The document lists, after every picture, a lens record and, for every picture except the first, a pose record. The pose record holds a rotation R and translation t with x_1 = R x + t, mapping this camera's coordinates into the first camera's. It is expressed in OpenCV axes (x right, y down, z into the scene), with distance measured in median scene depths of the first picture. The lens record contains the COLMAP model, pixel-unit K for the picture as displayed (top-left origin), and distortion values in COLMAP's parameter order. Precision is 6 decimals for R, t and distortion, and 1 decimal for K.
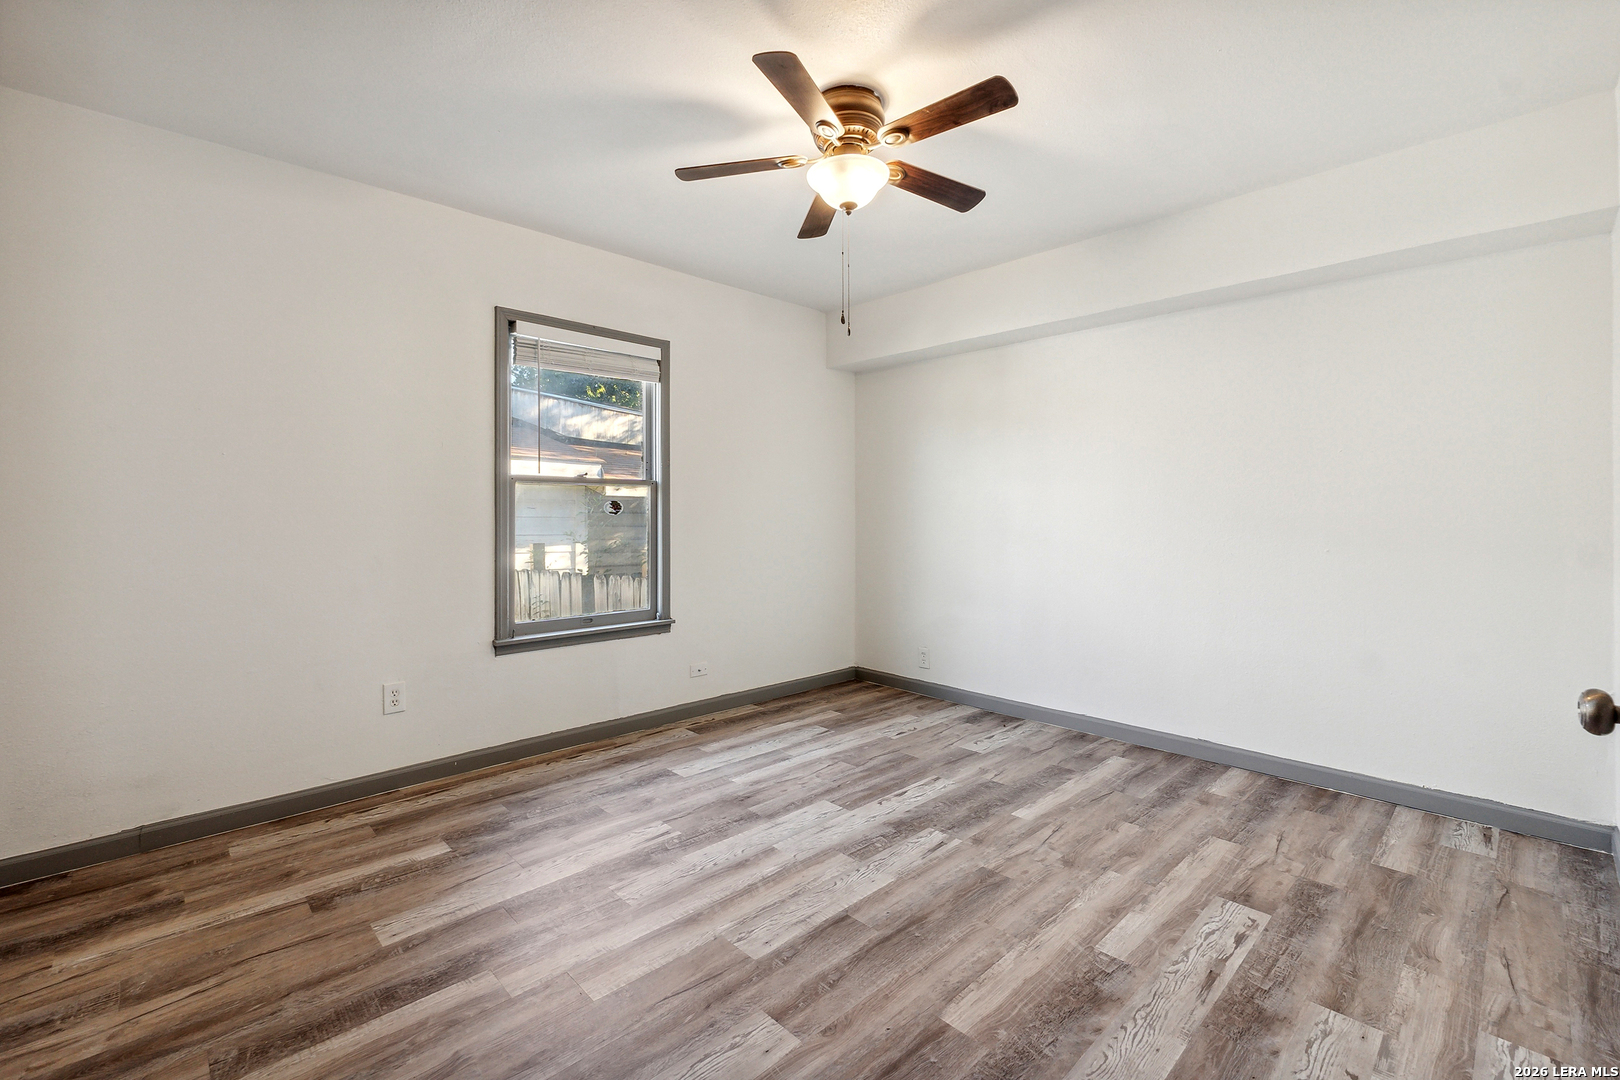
lens RADIAL K [[684.8, 0, 811.4], [0, 684.8, 530.4], [0, 0, 1]] dist [-0.002210, -0.000267]
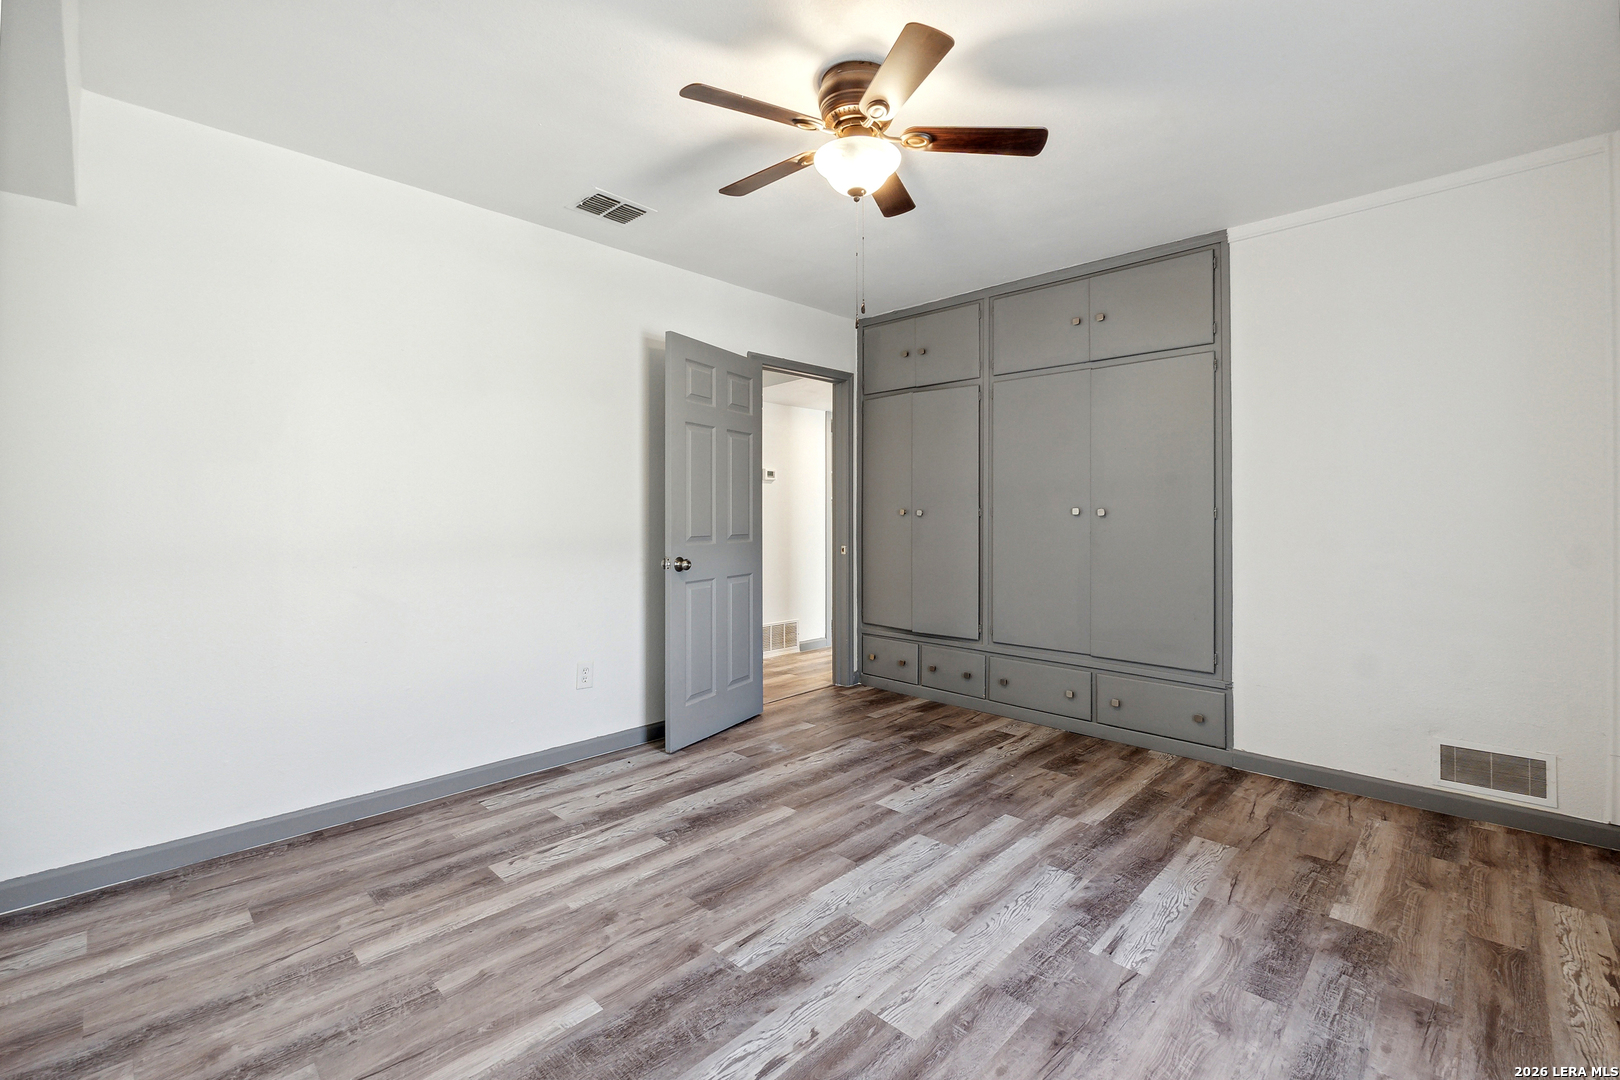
lens RADIAL K [[684.8, 0, 811.4], [0, 684.8, 530.4], [0, 0, 1]] dist [-0.002210, -0.000267]
pose [[-0.999345, -0.000192, -0.036200, 0.155563], [-0.002052, 0.998678, 0.051360, -0.055487], [0.036143, 0.051401, -0.998024, 1.942824]]
